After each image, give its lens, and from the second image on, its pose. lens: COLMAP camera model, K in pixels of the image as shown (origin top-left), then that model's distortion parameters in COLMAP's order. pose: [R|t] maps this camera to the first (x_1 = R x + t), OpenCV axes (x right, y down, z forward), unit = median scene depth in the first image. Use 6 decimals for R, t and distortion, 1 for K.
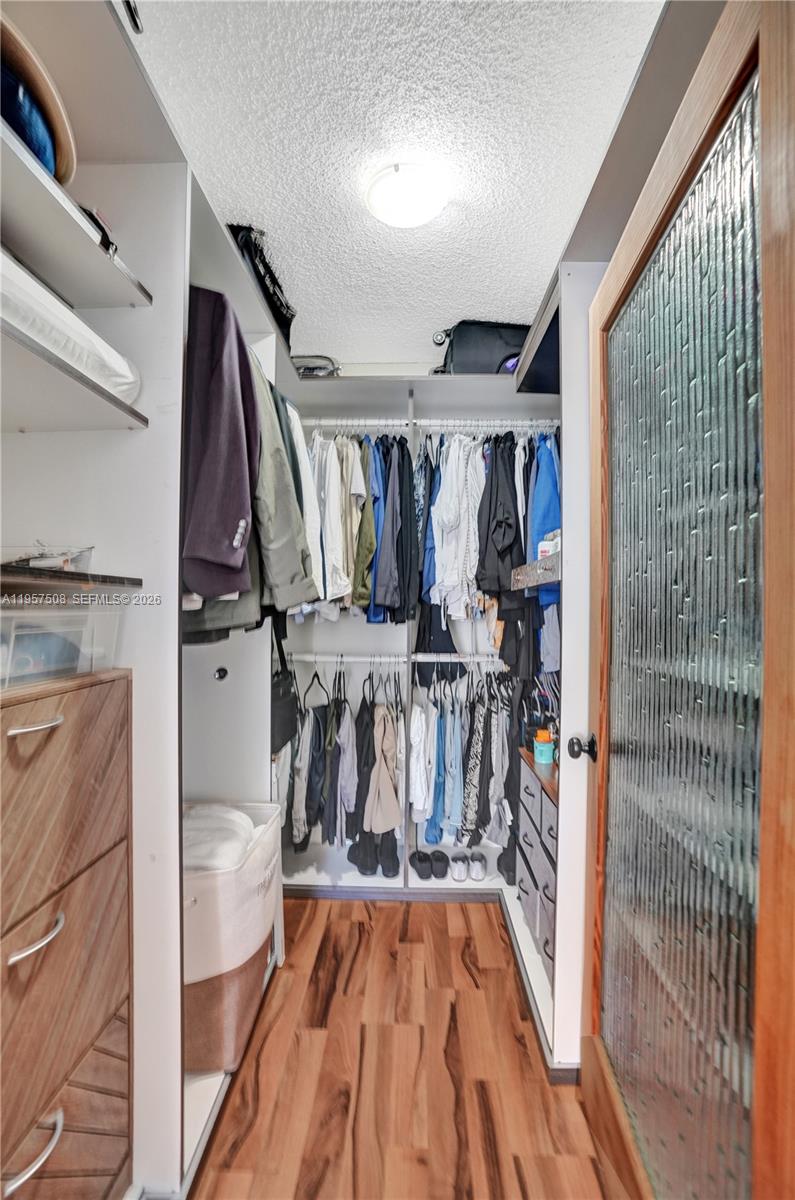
lens RADIAL K [[558.8, 0, 402.7], [0, 558.8, 597.8], [0, 0, 1]] dist [-0.063745, 0.025117]
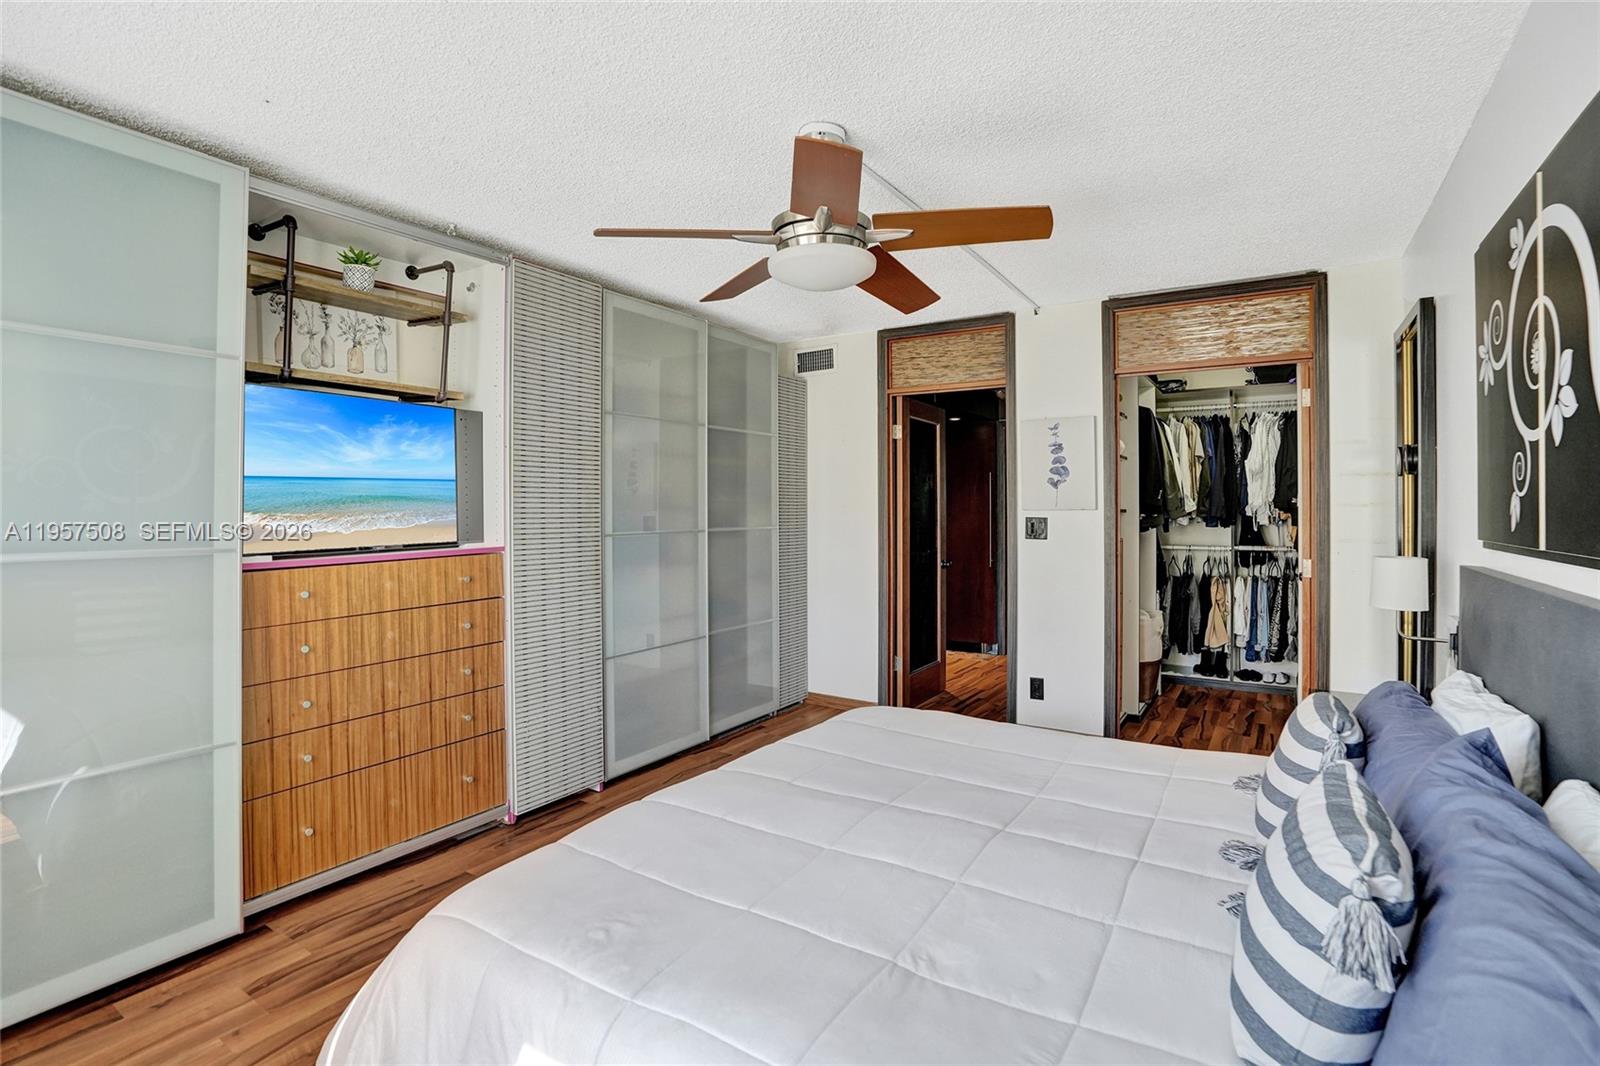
lens RADIAL K [[757.4, 0, 800.5], [0, 757.4, 507.4], [0, 0, 1]] dist [-0.055391, 0.002729]
pose [[0.848830, -0.014017, -0.528481, 0.093008], [0.014941, 0.999885, -0.002523, -0.029608], [0.528455, -0.005754, 0.848942, -1.658320]]
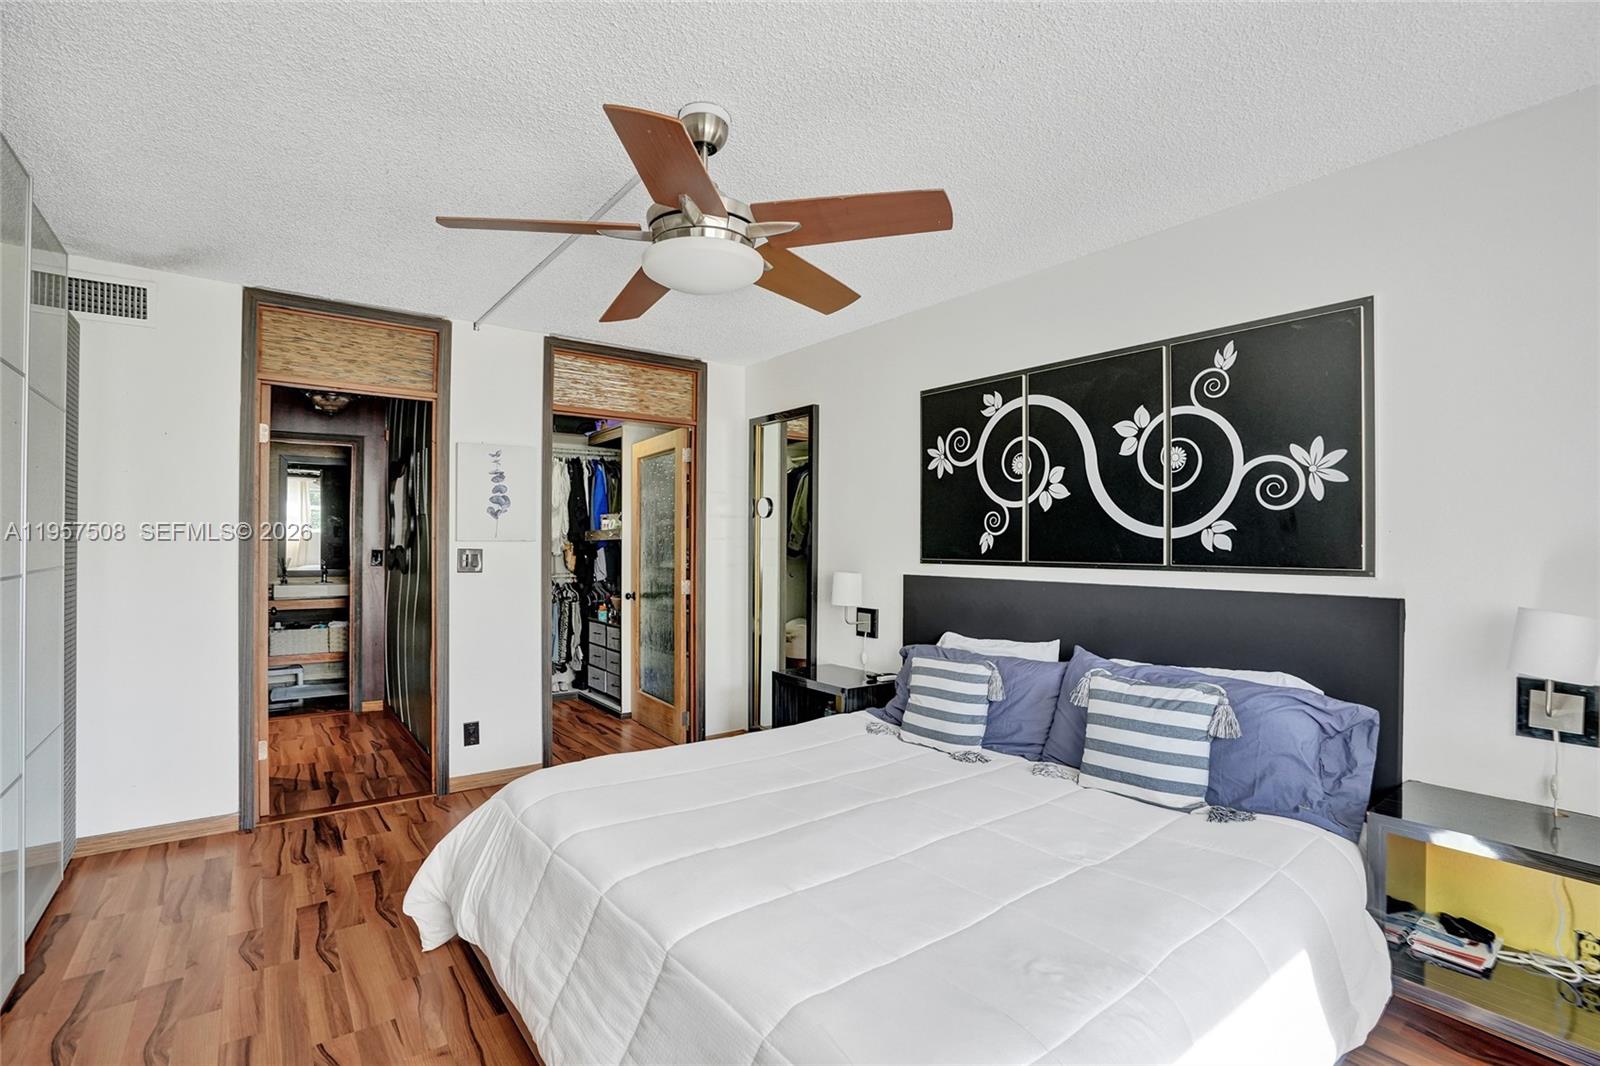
lens RADIAL K [[745.1, 0, 803.6], [0, 745.1, 540.4], [0, 0, 1]] dist [-0.063745, 0.025117]
pose [[0.785176, -0.005774, 0.619245, -0.819298], [0.000618, 0.999963, 0.008540, -0.034017], [-0.619272, -0.006323, 0.785151, -1.564882]]
